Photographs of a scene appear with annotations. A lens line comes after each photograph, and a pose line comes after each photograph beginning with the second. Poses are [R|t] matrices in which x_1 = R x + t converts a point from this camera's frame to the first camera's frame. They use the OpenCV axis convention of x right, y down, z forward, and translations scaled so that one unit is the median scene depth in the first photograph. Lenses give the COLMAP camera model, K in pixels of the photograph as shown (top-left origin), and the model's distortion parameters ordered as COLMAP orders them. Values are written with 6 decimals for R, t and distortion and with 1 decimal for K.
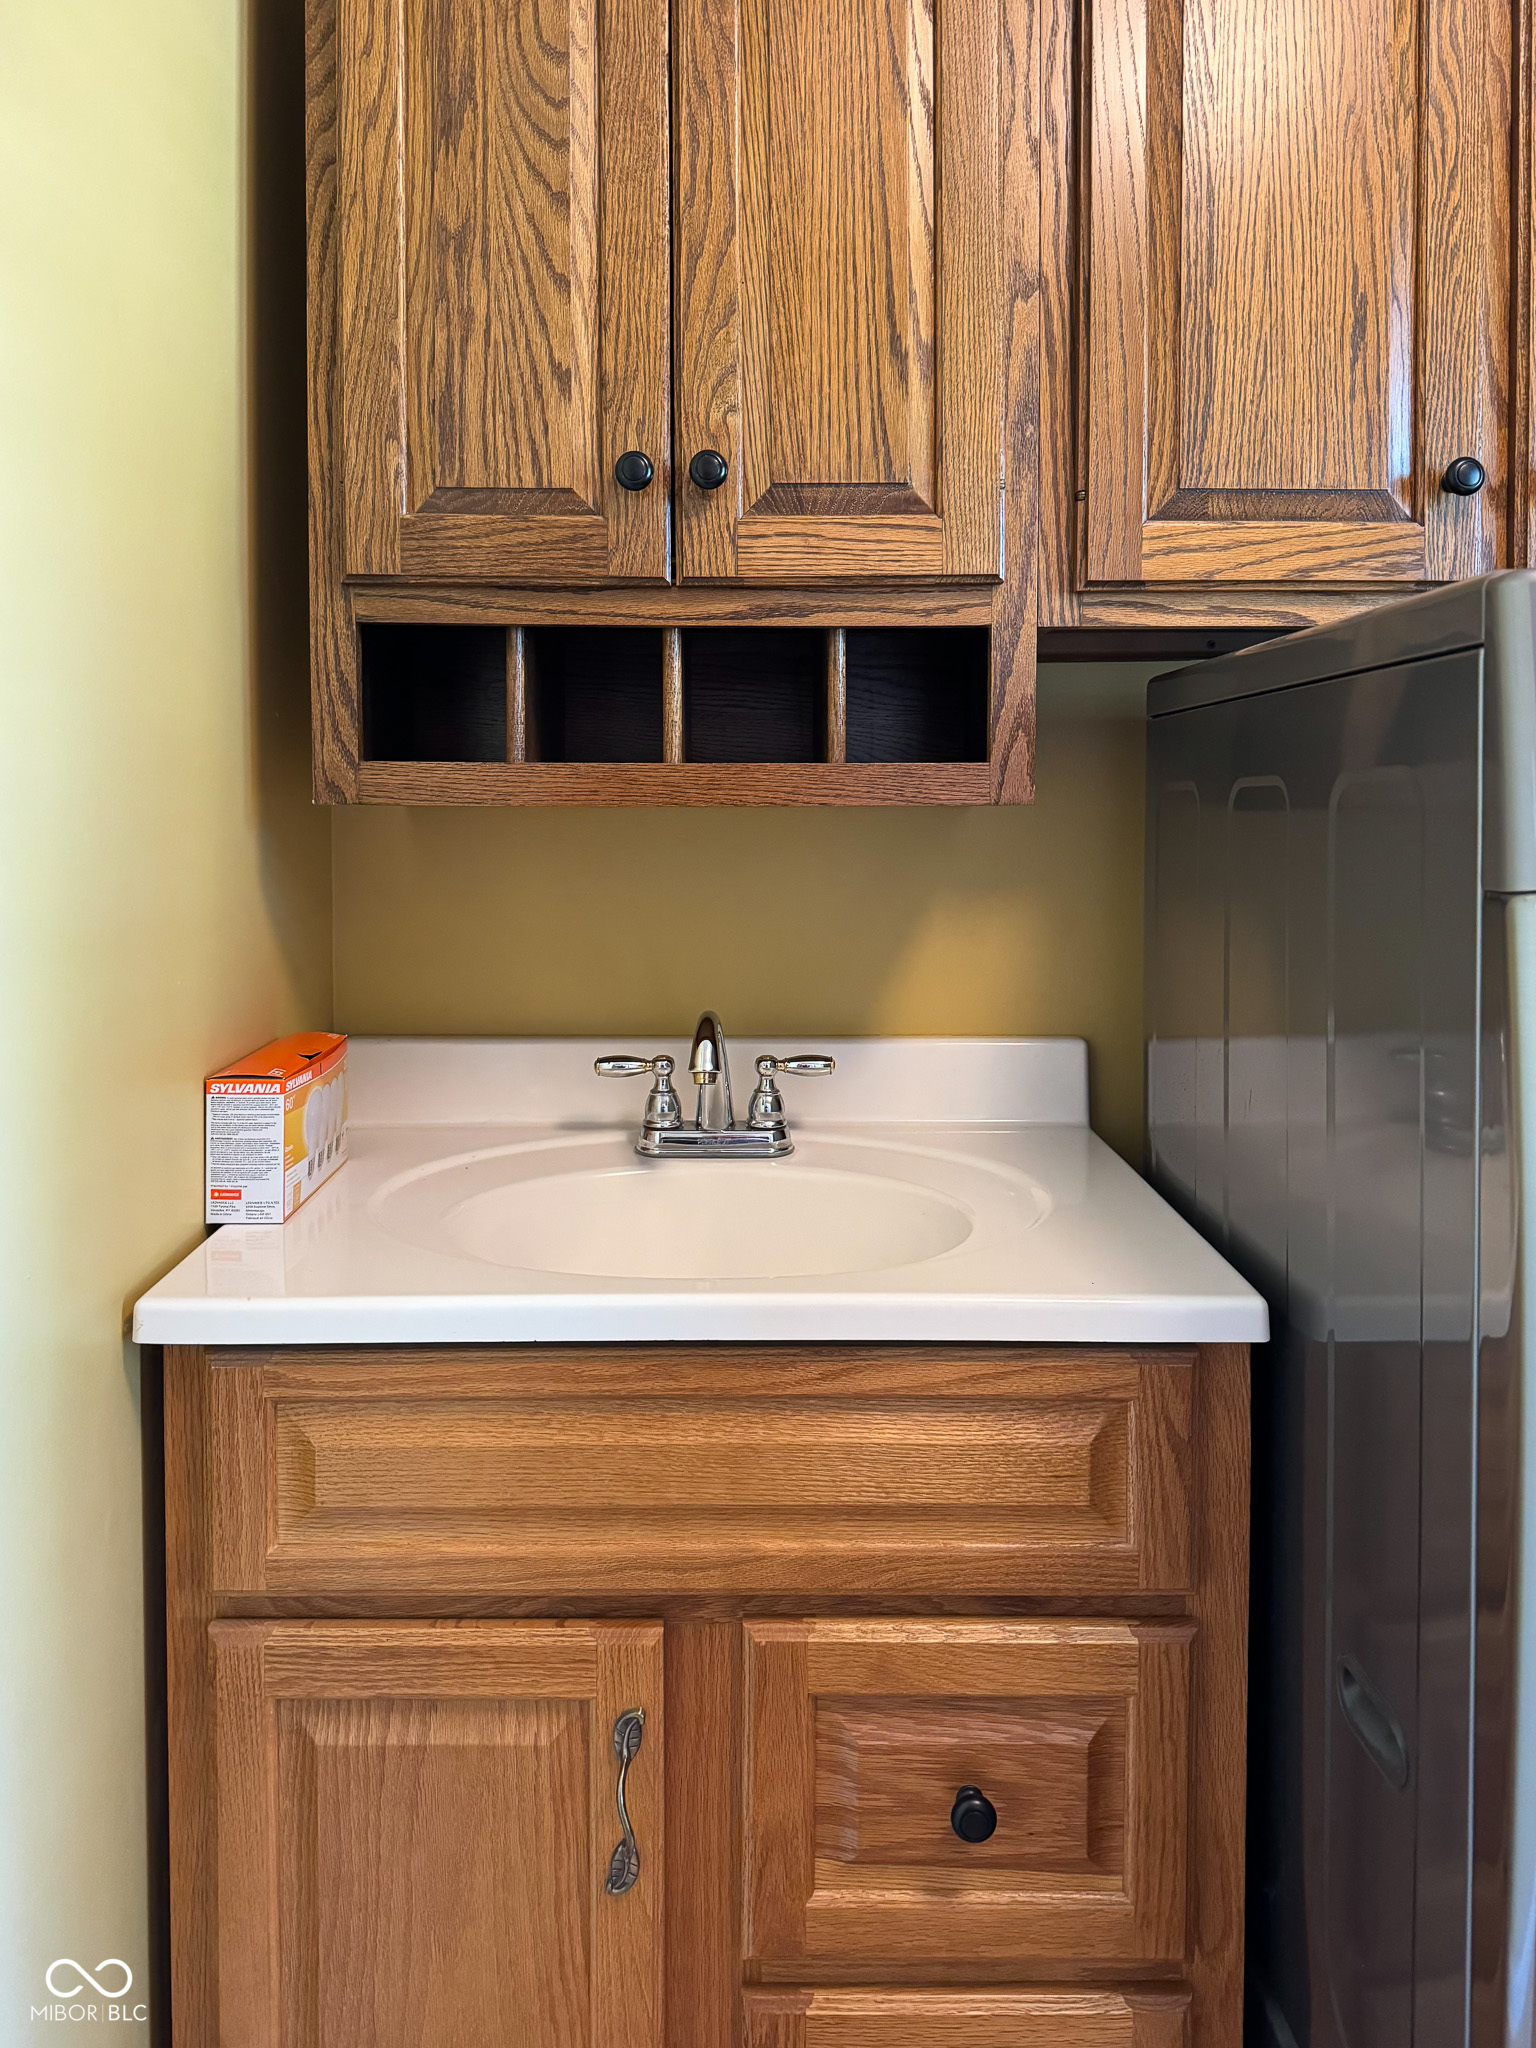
lens RADIAL K [[1463.8, 0, 789.4], [0, 1463.8, 827.9], [0, 0, 1]] dist [0.023457, -0.033367]
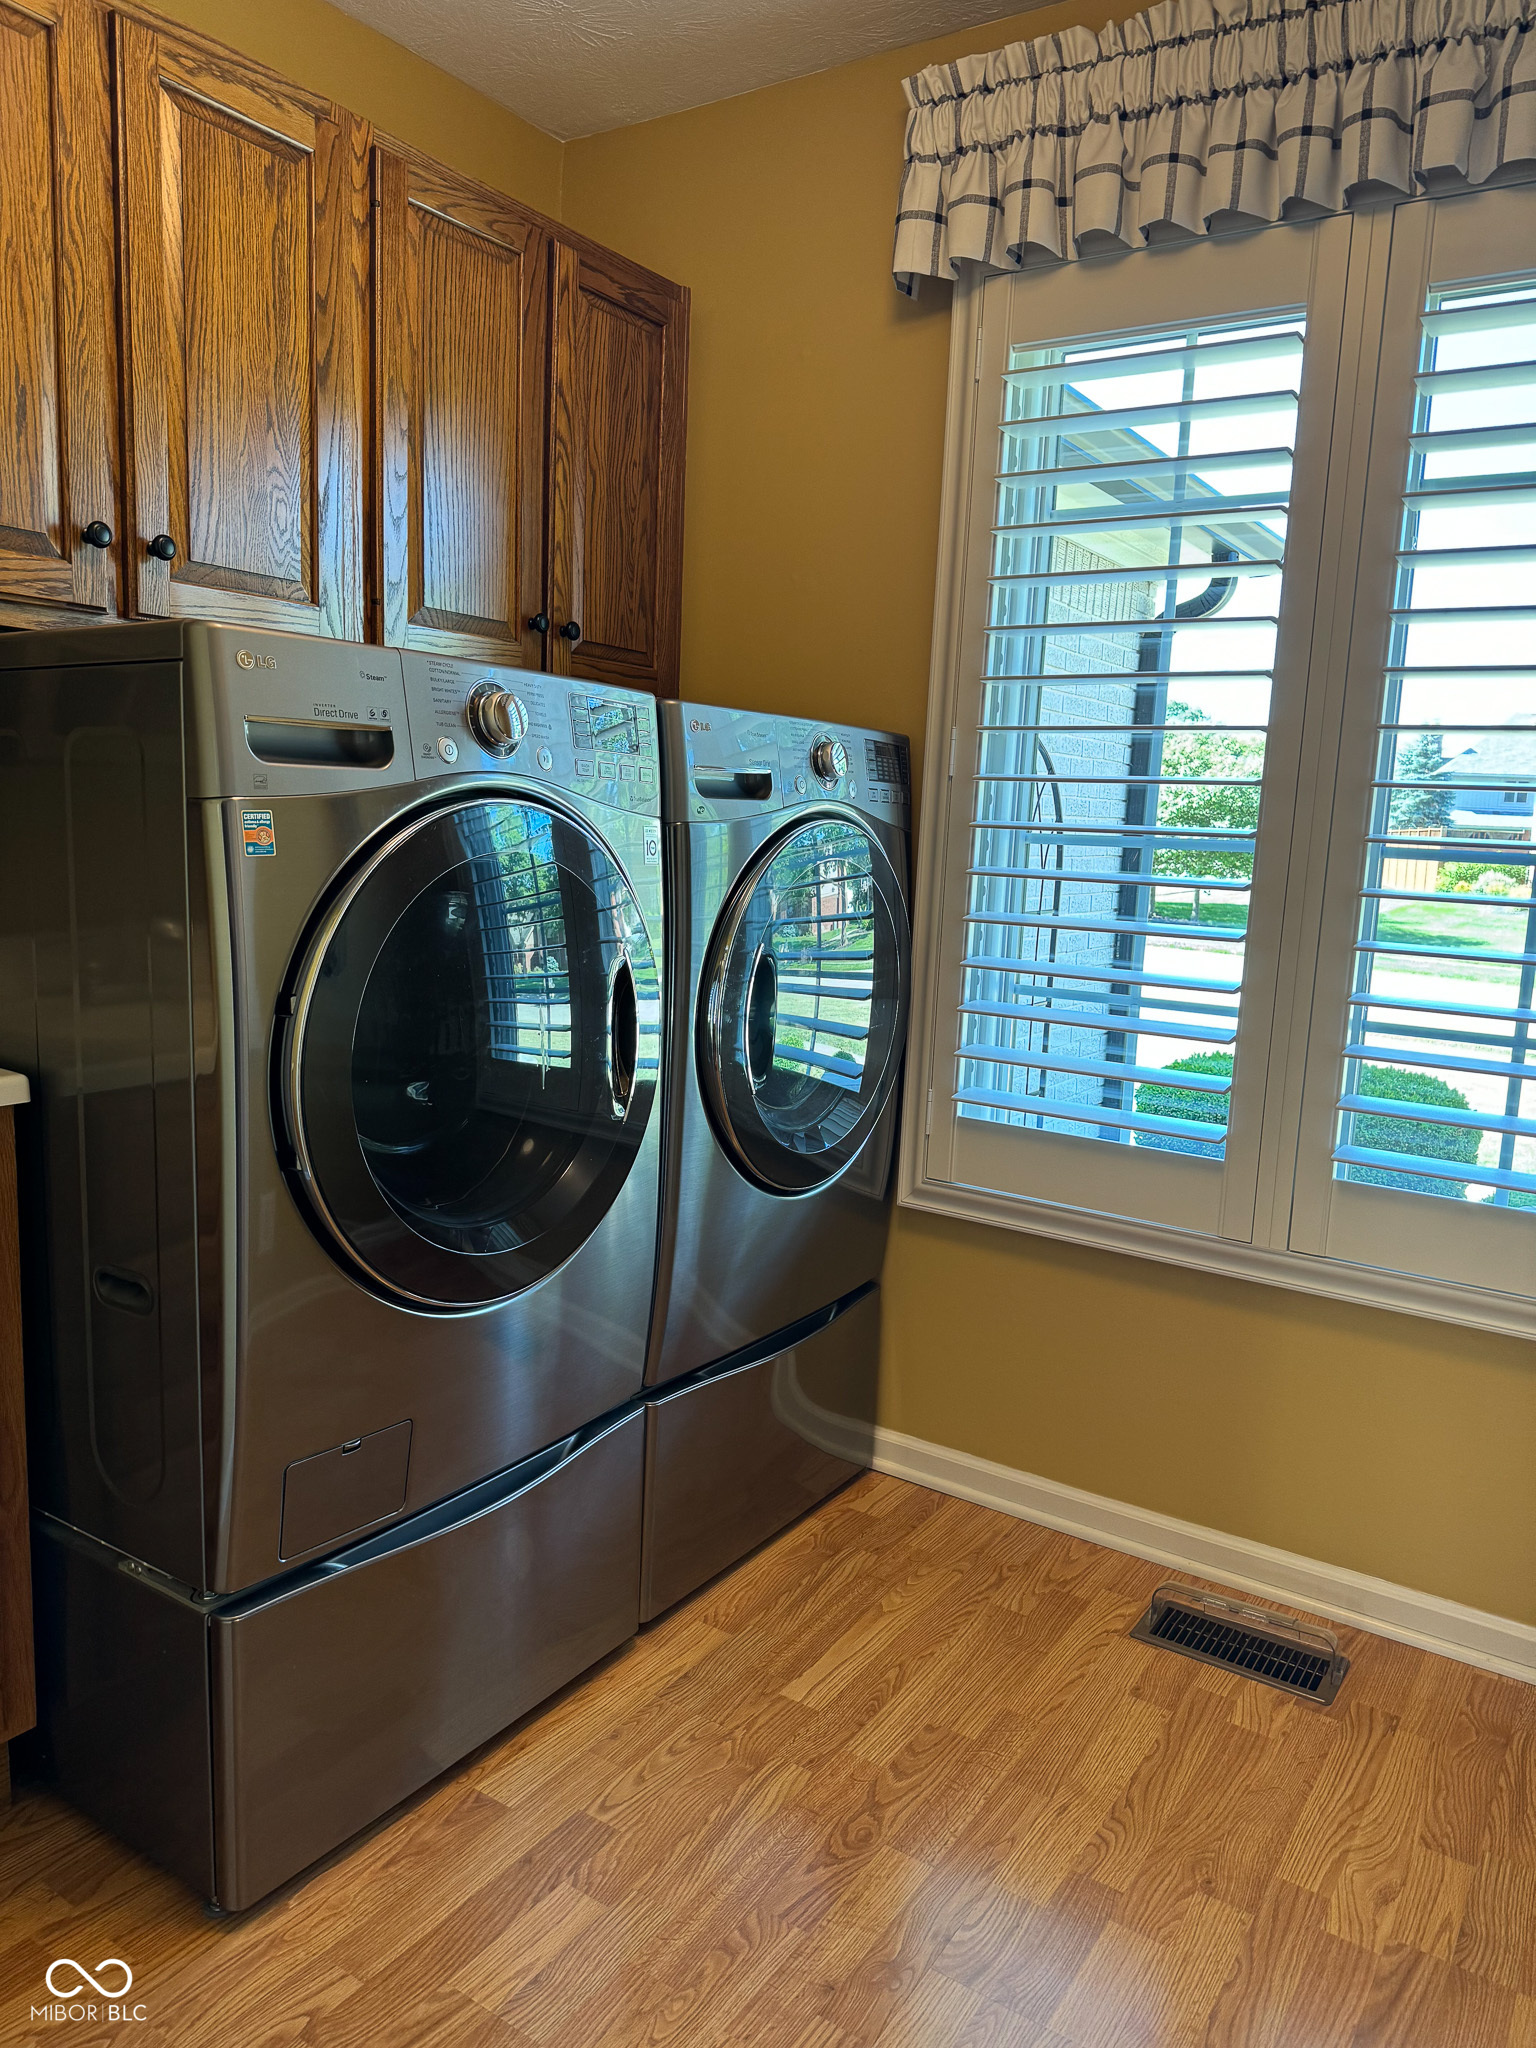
lens RADIAL K [[1463.8, 0, 786.6], [0, 1463.8, 1017.3], [0, 0, 1]] dist [0.023457, -0.033367]
pose [[0.553779, -0.093464, 0.827402, -0.423089], [-0.019496, 0.991953, 0.125100, 0.043063], [-0.832435, -0.085409, 0.547500, -0.422569]]
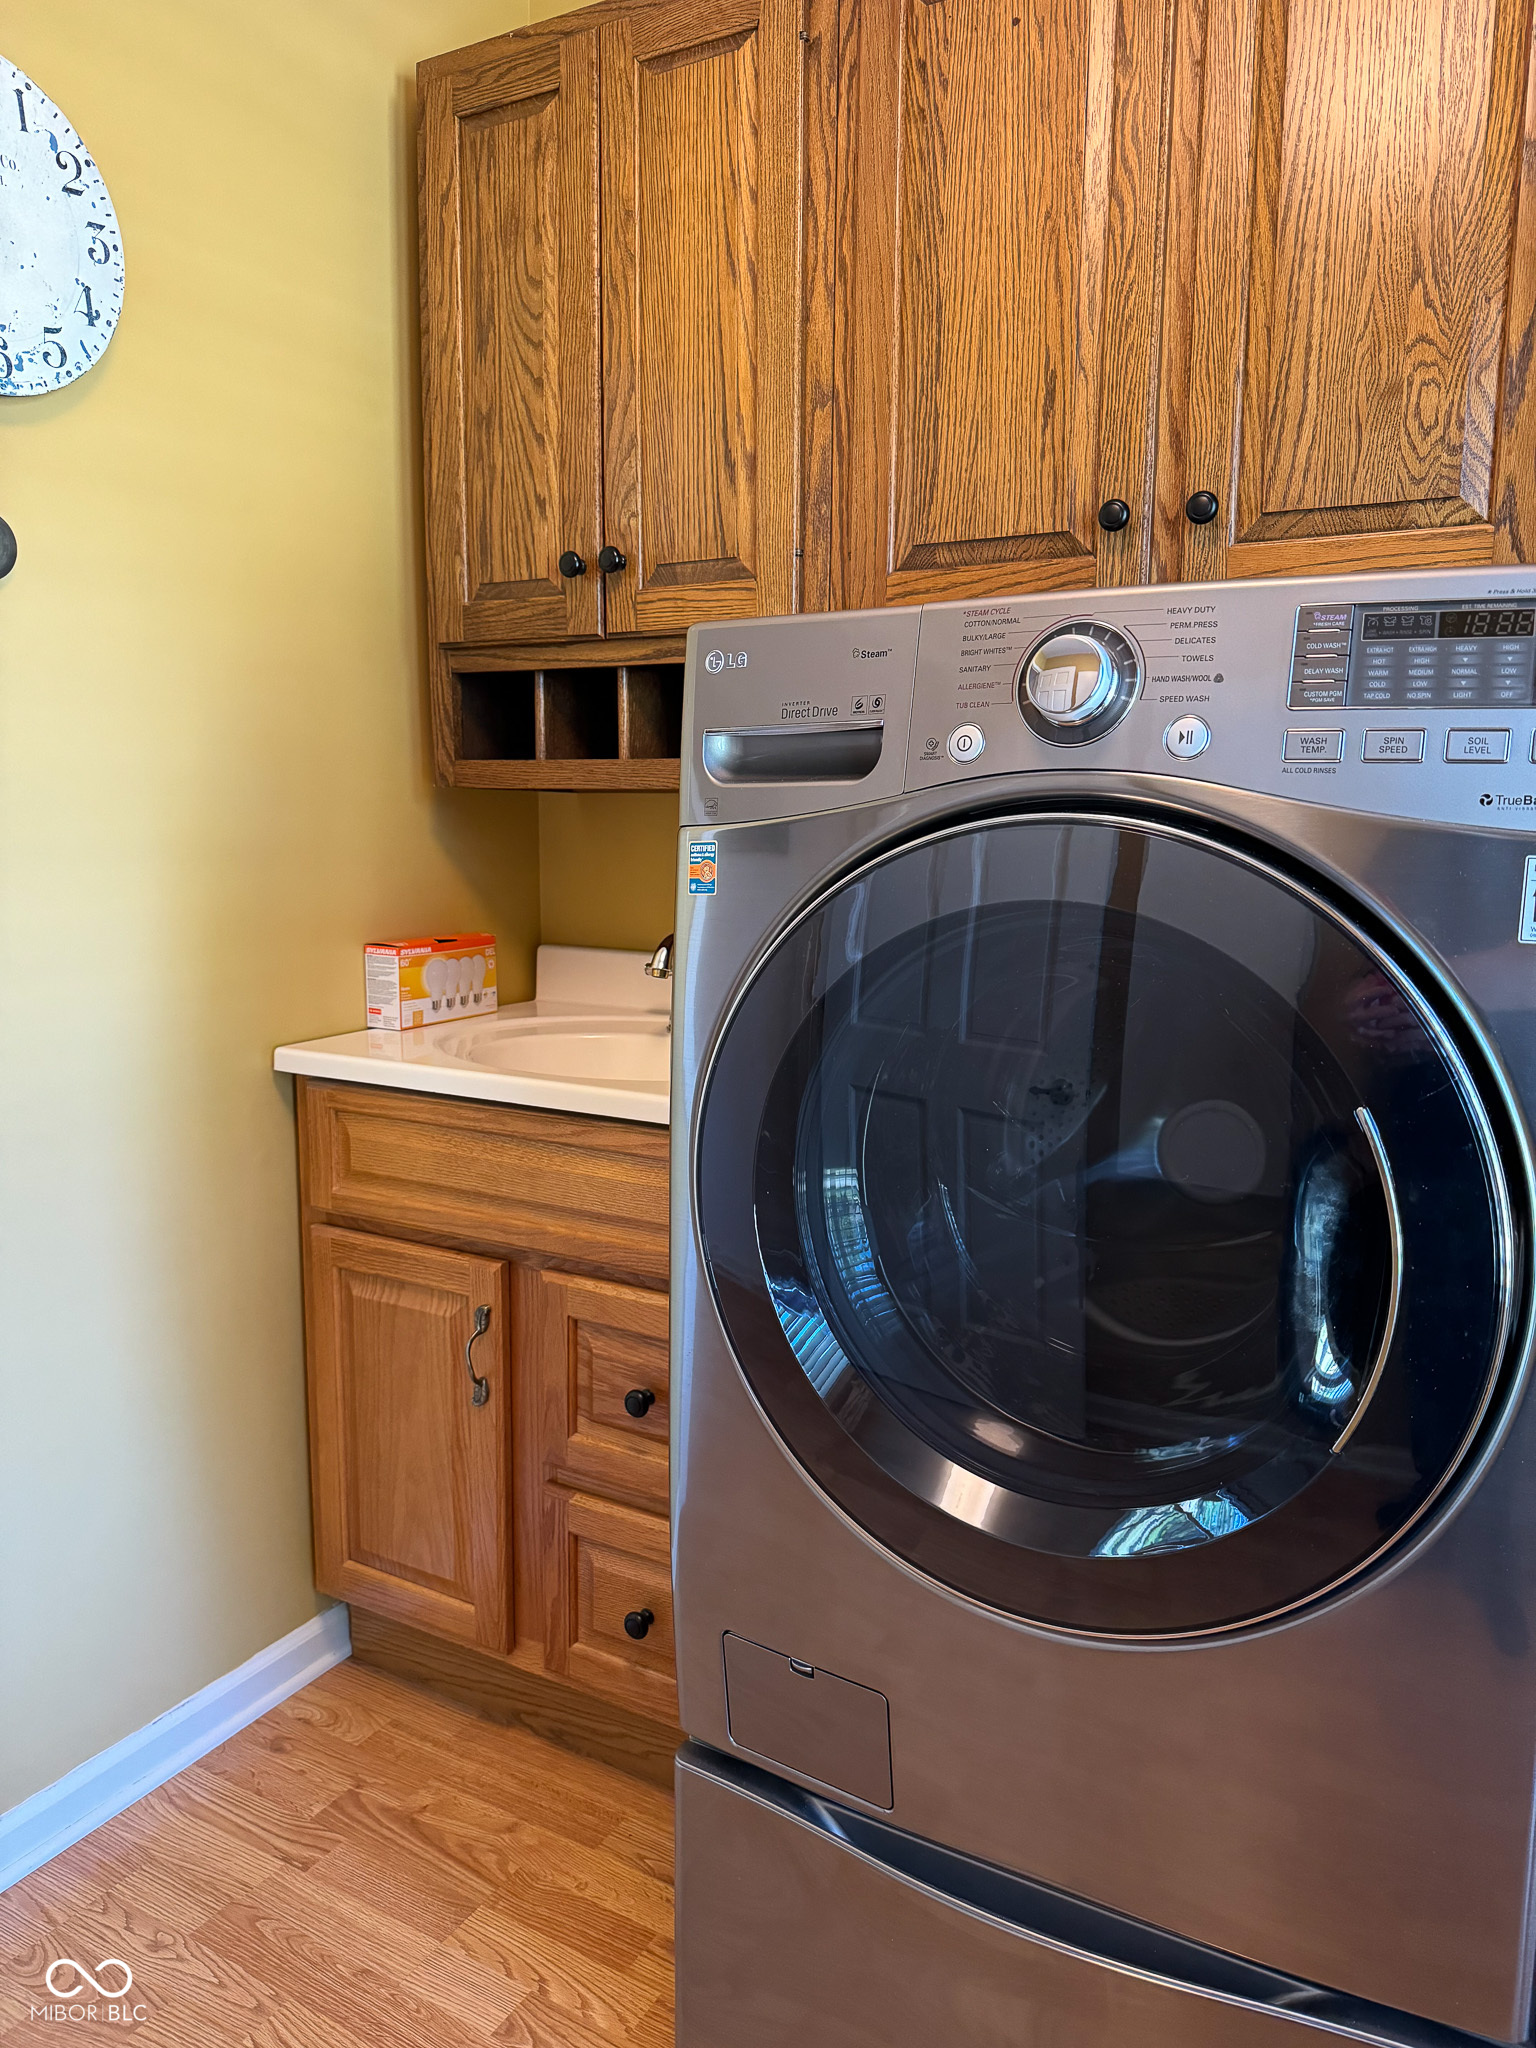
lens RADIAL K [[1463.8, 0, 789.0], [0, 1463.8, 1008.6], [0, 0, 1]] dist [0.023457, -0.033367]
pose [[0.864858, 0.073122, -0.496663, 0.862476], [-0.014948, 0.992647, 0.120115, 0.027067], [0.501794, -0.096458, 0.859592, -0.235024]]
